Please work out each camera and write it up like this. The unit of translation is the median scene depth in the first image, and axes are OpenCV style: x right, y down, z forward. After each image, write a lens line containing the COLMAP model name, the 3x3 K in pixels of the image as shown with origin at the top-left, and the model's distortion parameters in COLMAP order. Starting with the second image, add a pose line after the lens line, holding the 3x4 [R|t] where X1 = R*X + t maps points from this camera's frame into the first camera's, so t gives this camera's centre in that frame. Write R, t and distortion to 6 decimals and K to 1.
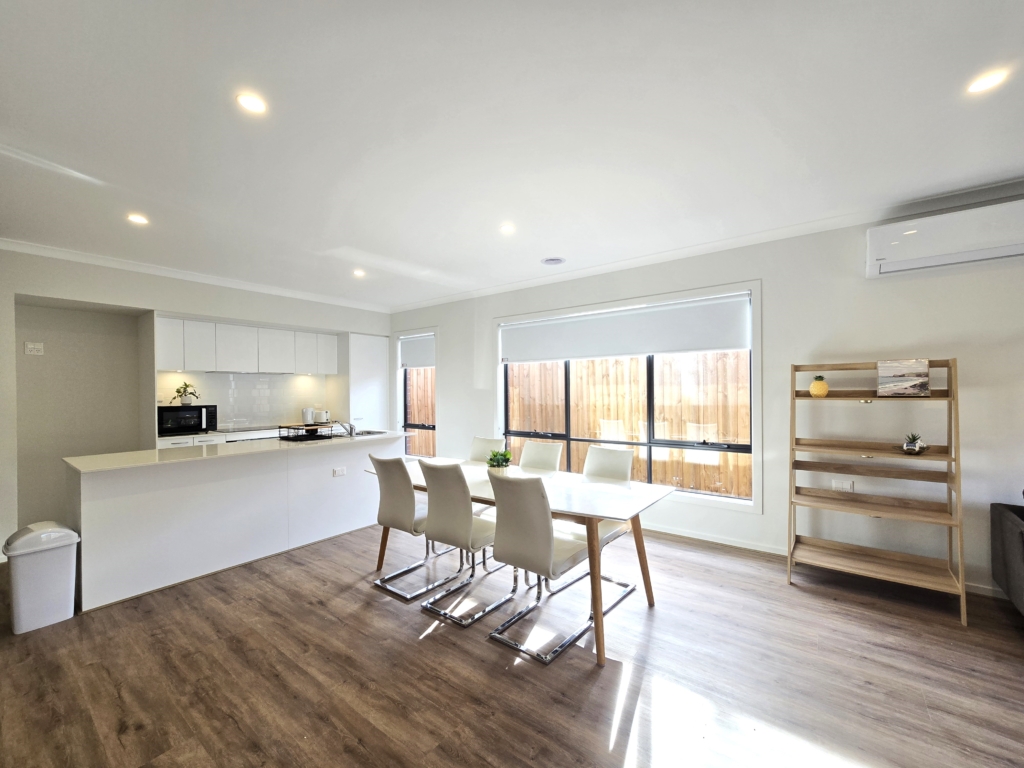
lens RADIAL K [[421.1, 0, 505.6], [0, 421.1, 392.4], [0, 0, 1]] dist [-0.005803, 0.004274]
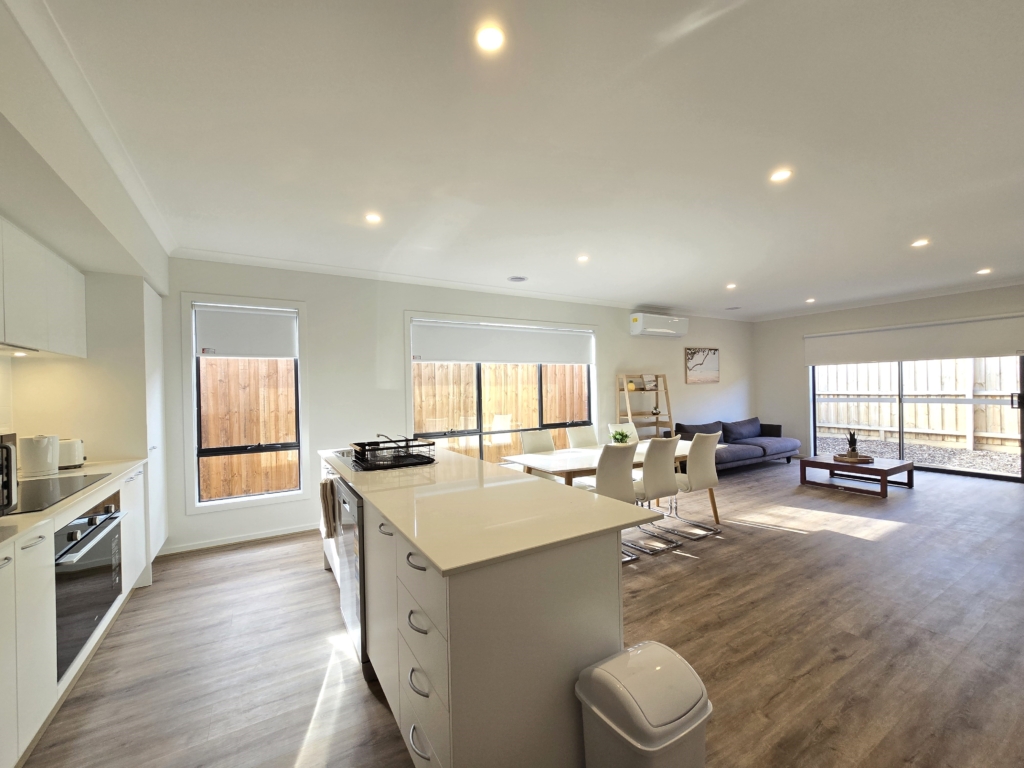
lens RADIAL K [[421.1, 0, 513.4], [0, 421.1, 391.4], [0, 0, 1]] dist [-0.005803, 0.004274]
pose [[0.357691, -0.000620, 0.933840, -1.422465], [0.022663, 0.999711, -0.008018, 0.017592], [-0.933565, 0.024032, 0.357602, 0.857916]]
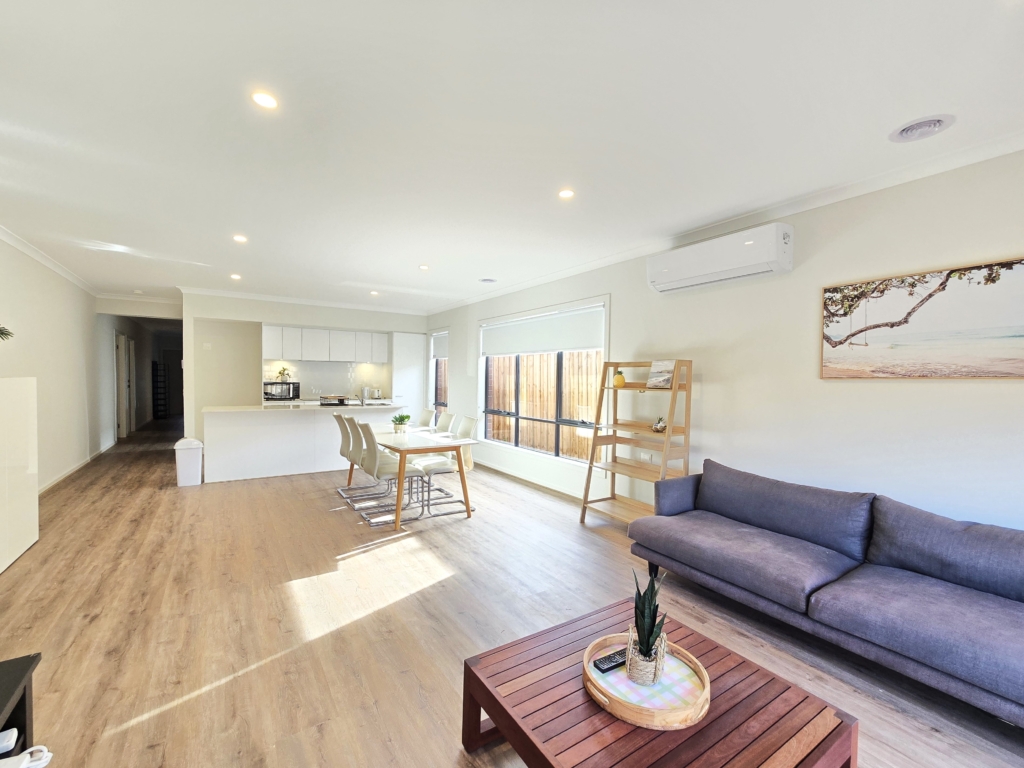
lens RADIAL K [[441.5, 0, 505.0], [0, 441.5, 391.6], [0, 0, 1]] dist [-0.001234, -0.000445]
pose [[0.942429, 0.035101, -0.332558, 0.924555], [-0.026525, 0.999189, 0.030295, -0.007991], [0.333352, -0.019730, 0.942596, -0.440440]]
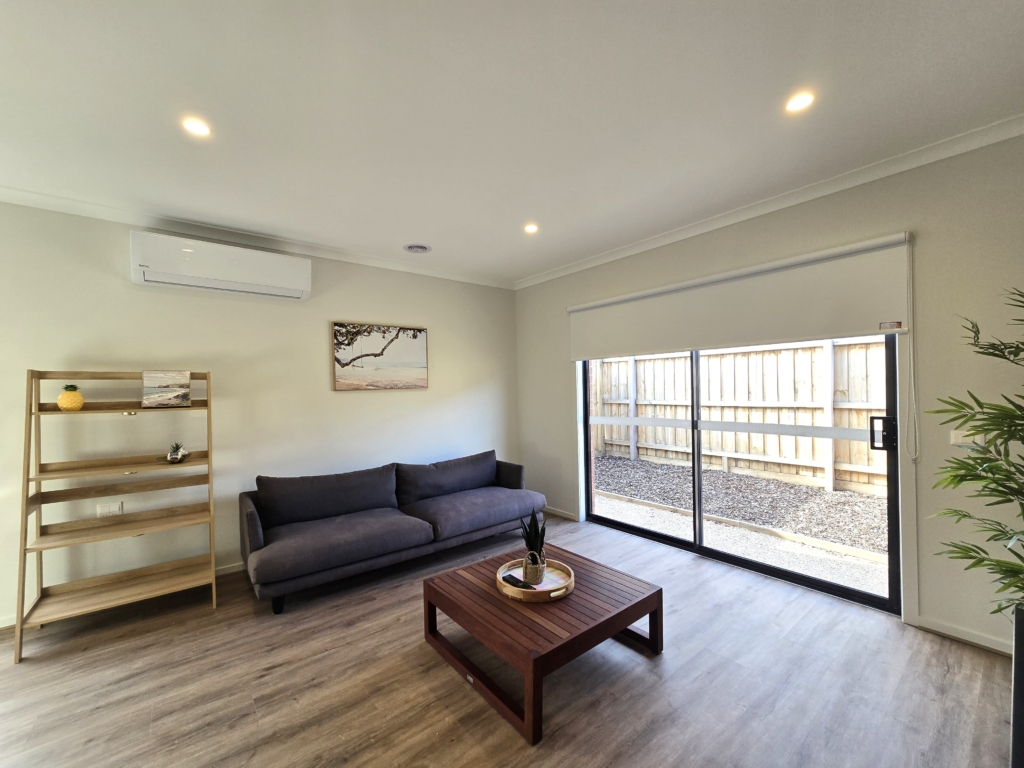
lens RADIAL K [[421.1, 0, 513.4], [0, 421.1, 390.4], [0, 0, 1]] dist [-0.005803, 0.004274]
pose [[0.227429, 0.007820, 0.973763, 0.143670], [0.021926, 0.999673, -0.013149, 0.001145], [-0.973548, 0.024341, 0.227183, -0.042434]]
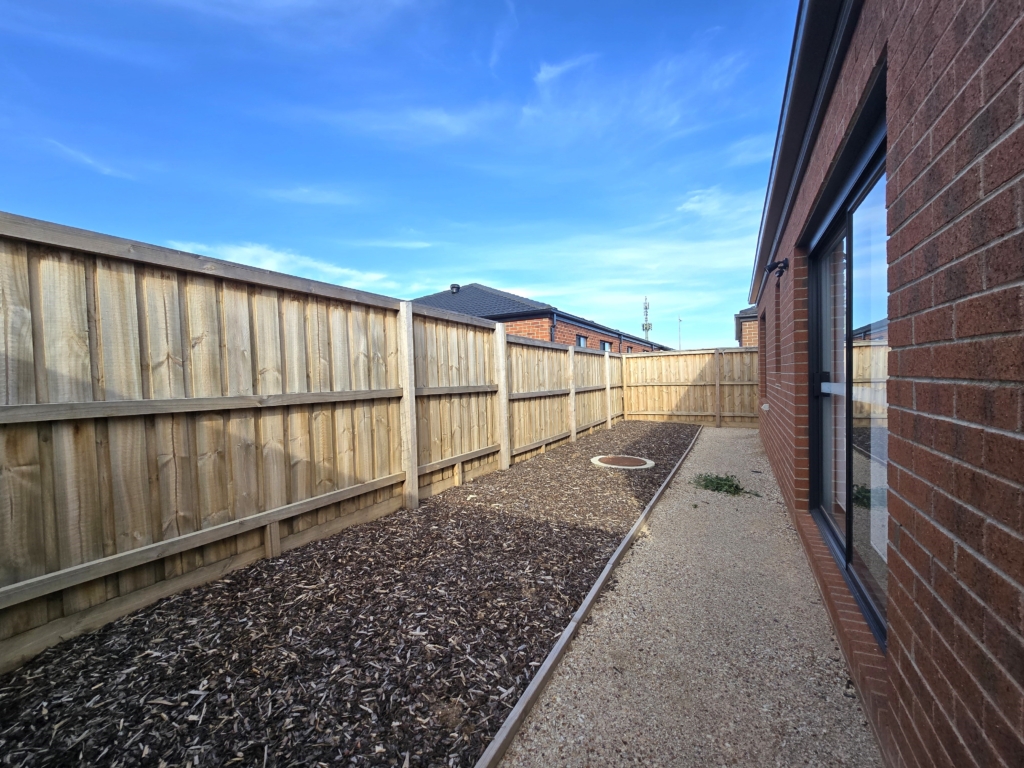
lens RADIAL K [[421.1, 0, 511.9], [0, 421.1, 389.7], [0, 0, 1]] dist [-0.005803, 0.004274]
pose [[-0.985744, 0.037575, -0.164005, 2.224150], [0.031612, 0.998746, 0.038814, 0.021062], [0.165258, 0.033076, -0.985696, 0.424706]]
